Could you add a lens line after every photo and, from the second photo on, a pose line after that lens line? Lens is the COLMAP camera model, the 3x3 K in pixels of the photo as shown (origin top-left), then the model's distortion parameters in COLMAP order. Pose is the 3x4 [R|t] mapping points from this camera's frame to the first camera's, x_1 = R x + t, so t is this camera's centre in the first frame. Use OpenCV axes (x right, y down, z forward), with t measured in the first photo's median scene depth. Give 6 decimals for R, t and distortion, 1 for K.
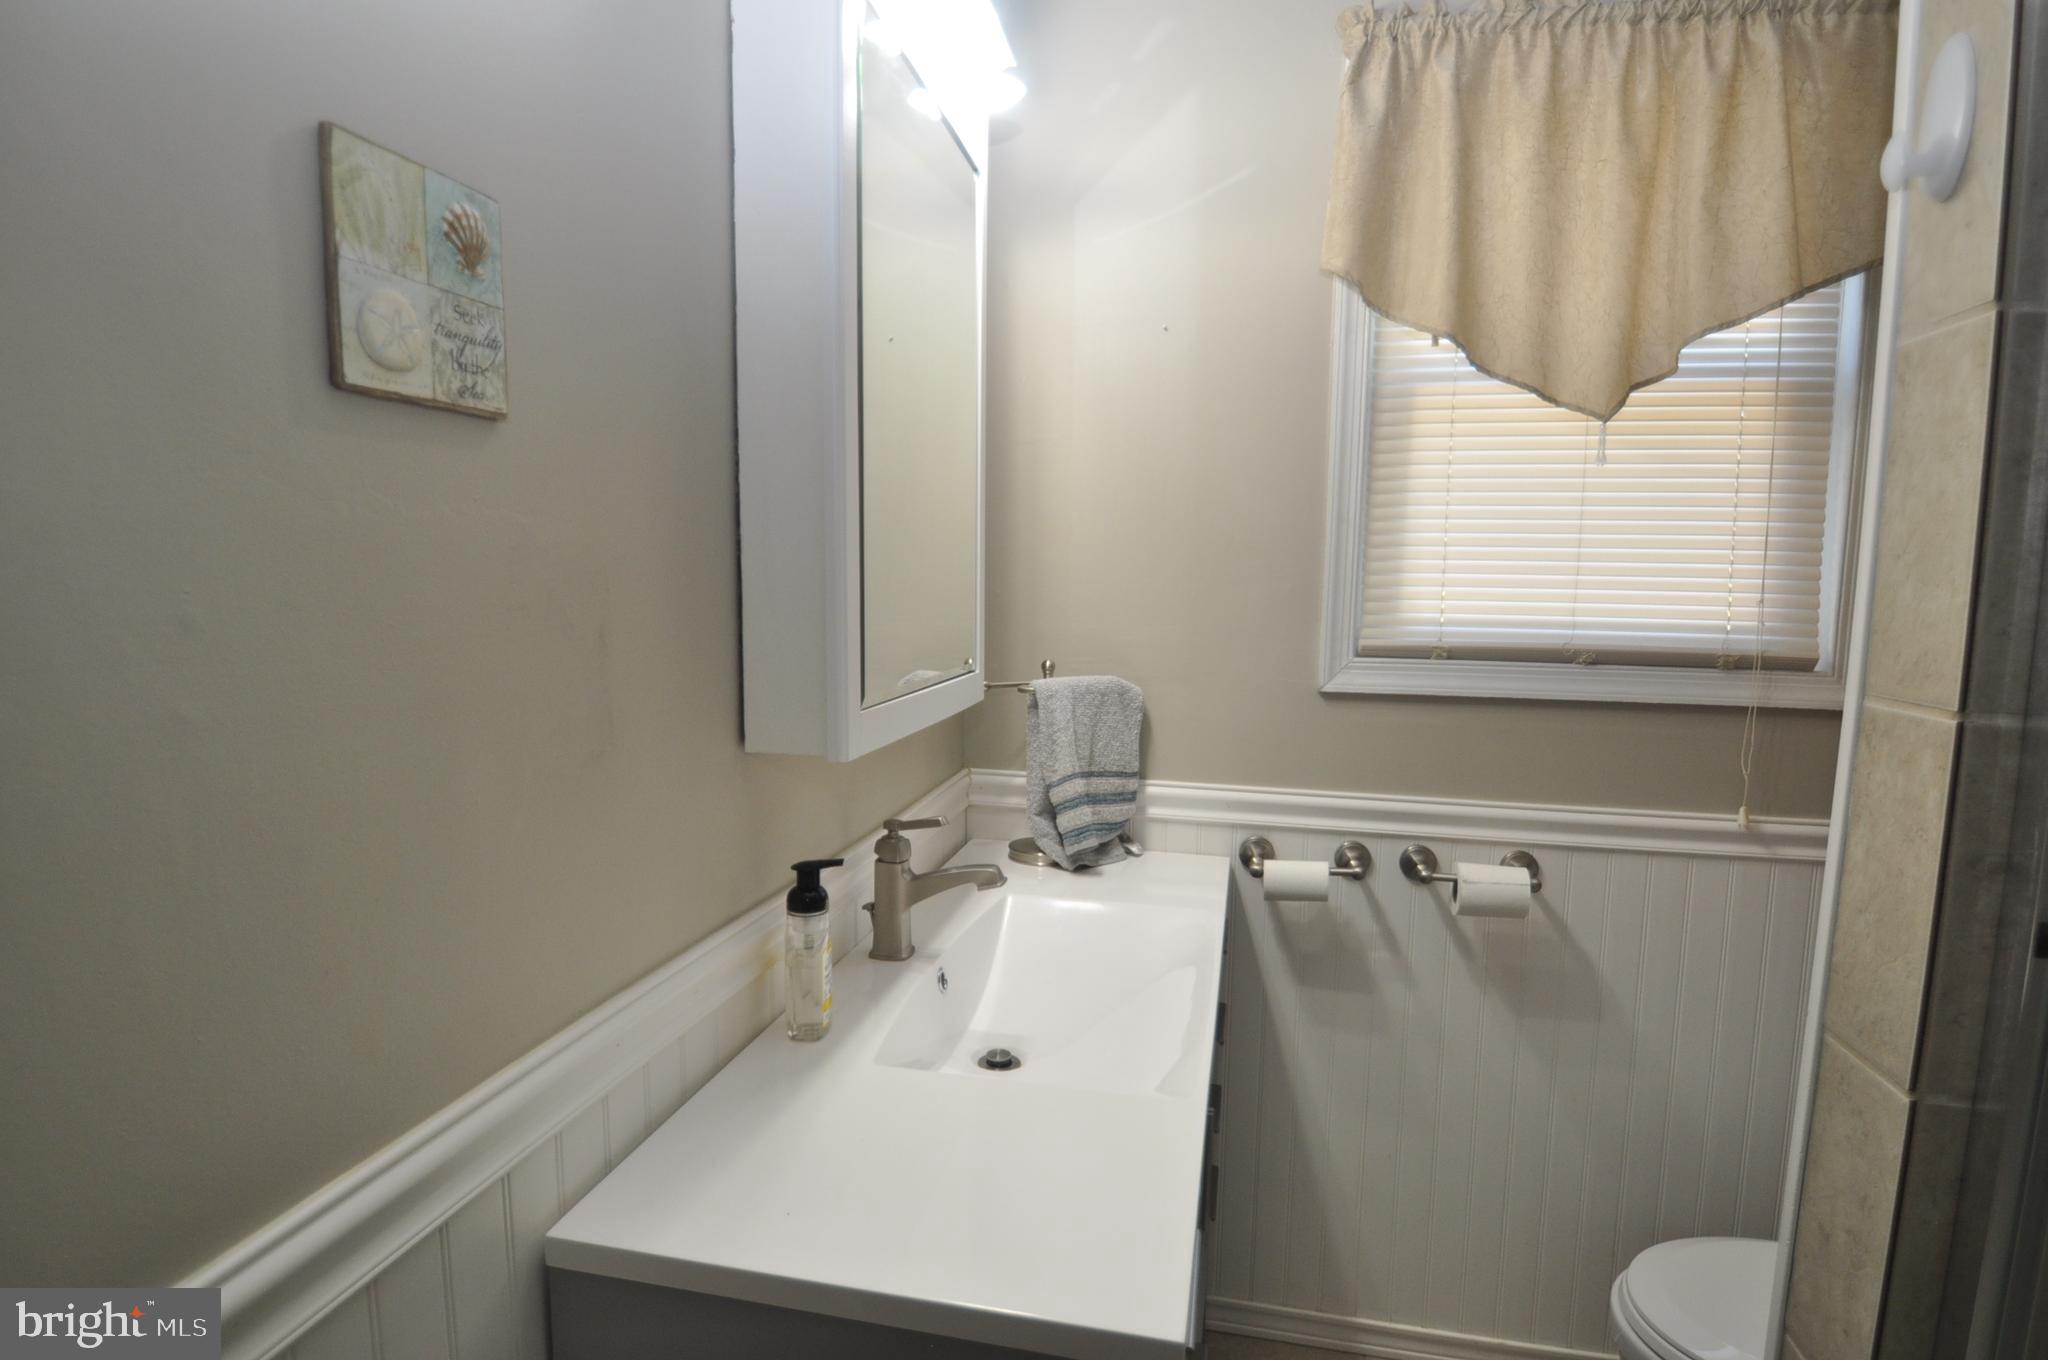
lens RADIAL K [[1080.3, 0, 1009.6], [0, 1080.3, 698.9], [0, 0, 1]] dist [-0.006829, -0.016056]
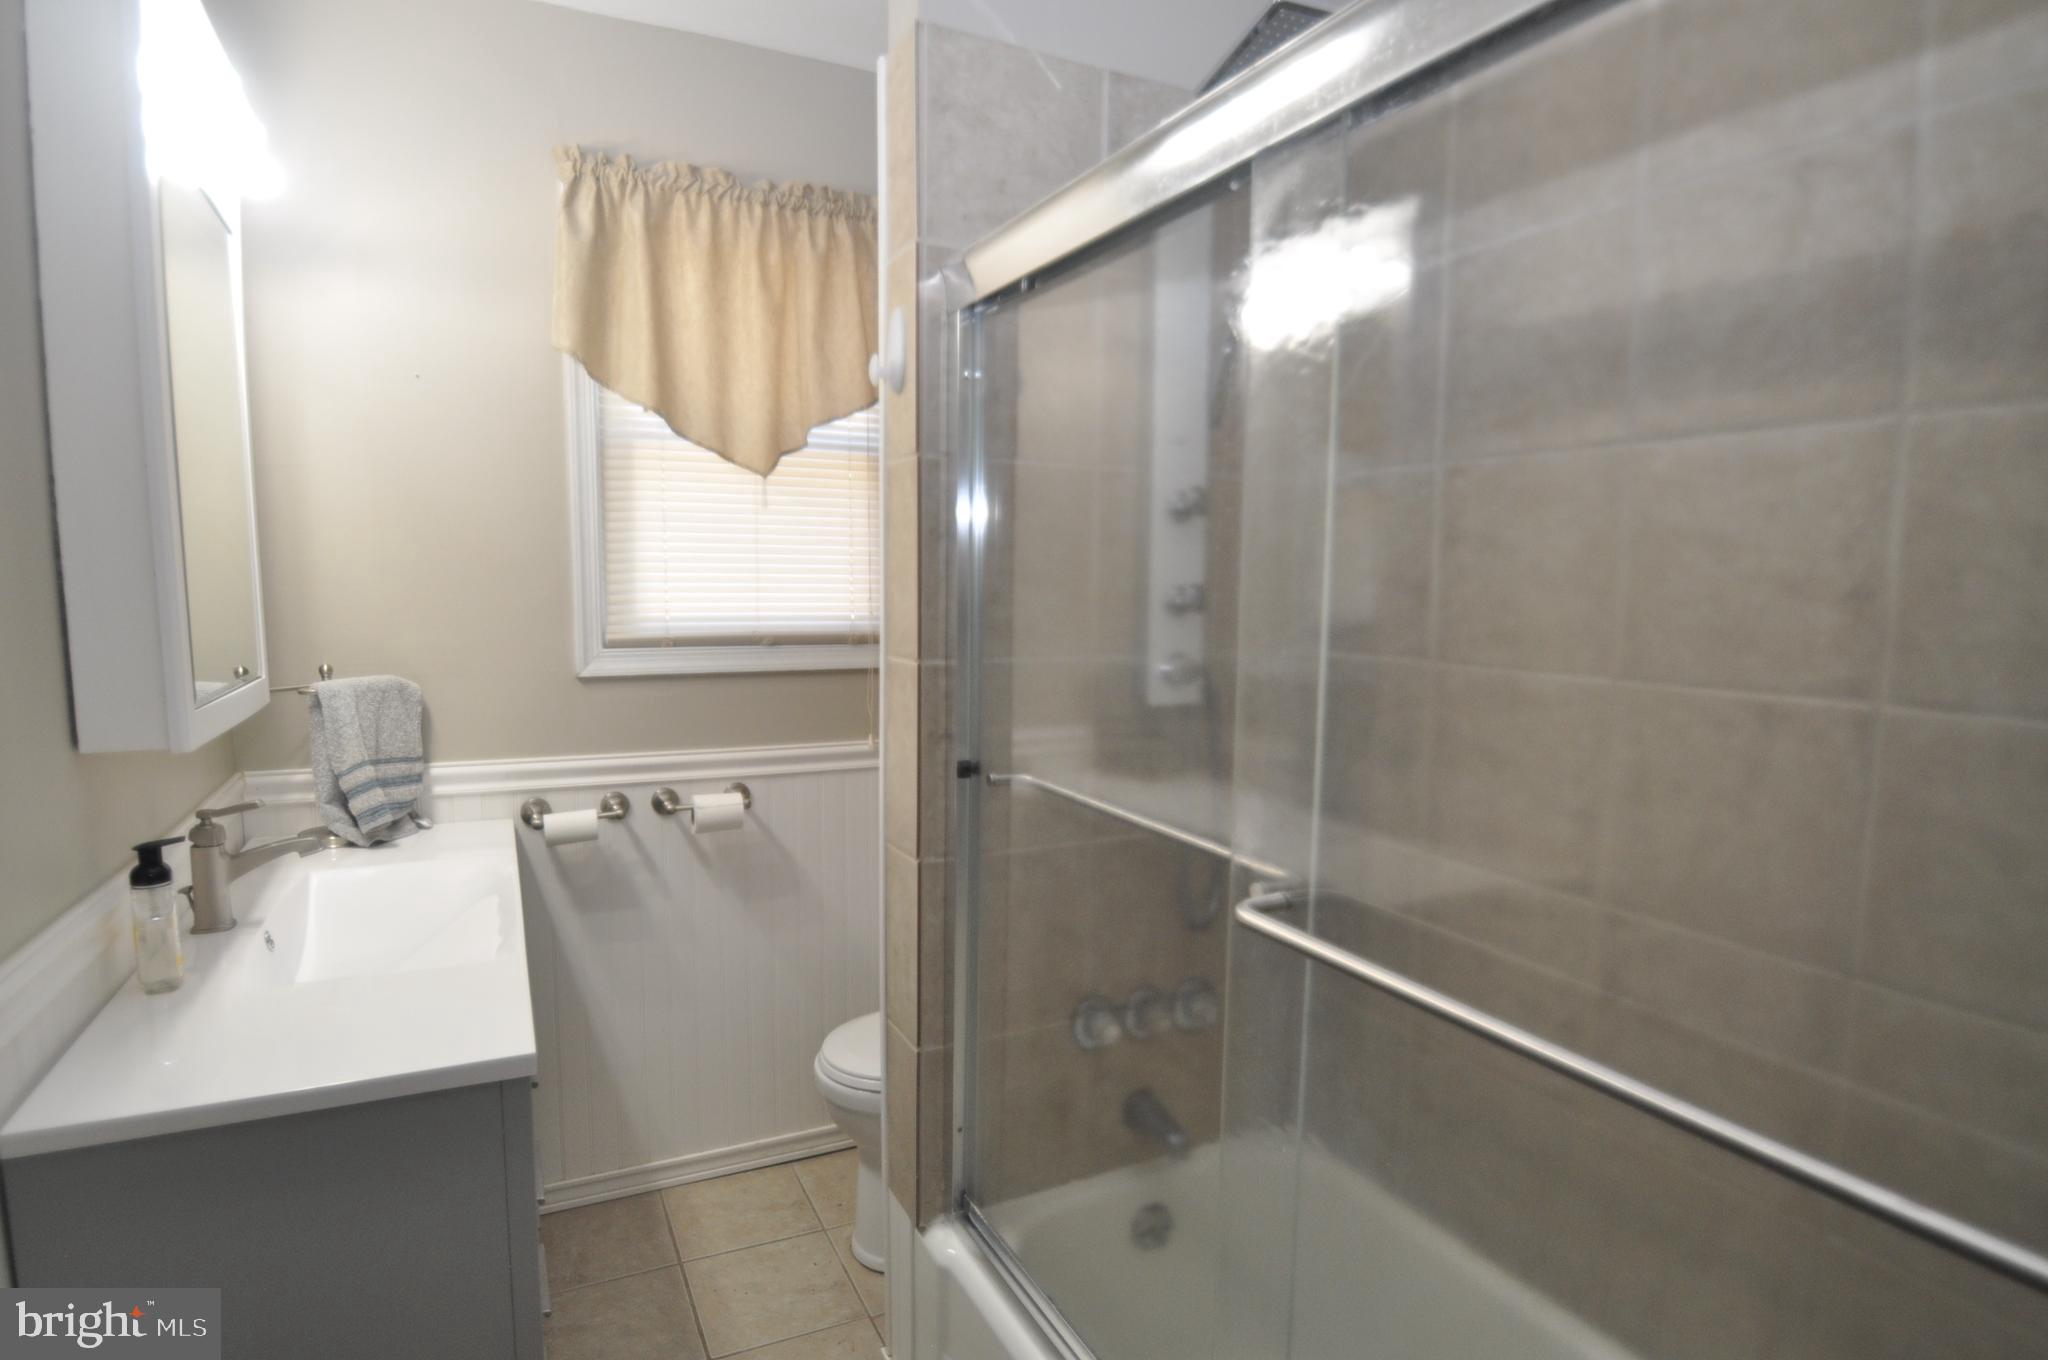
lens RADIAL K [[1080.3, 0, 1009.6], [0, 1080.3, 698.9], [0, 0, 1]] dist [-0.006829, -0.016056]
pose [[0.784245, -0.076308, 0.615741, -0.106080], [0.072569, 0.996878, 0.031113, 0.018217], [-0.616193, 0.020283, 0.787334, -0.339710]]
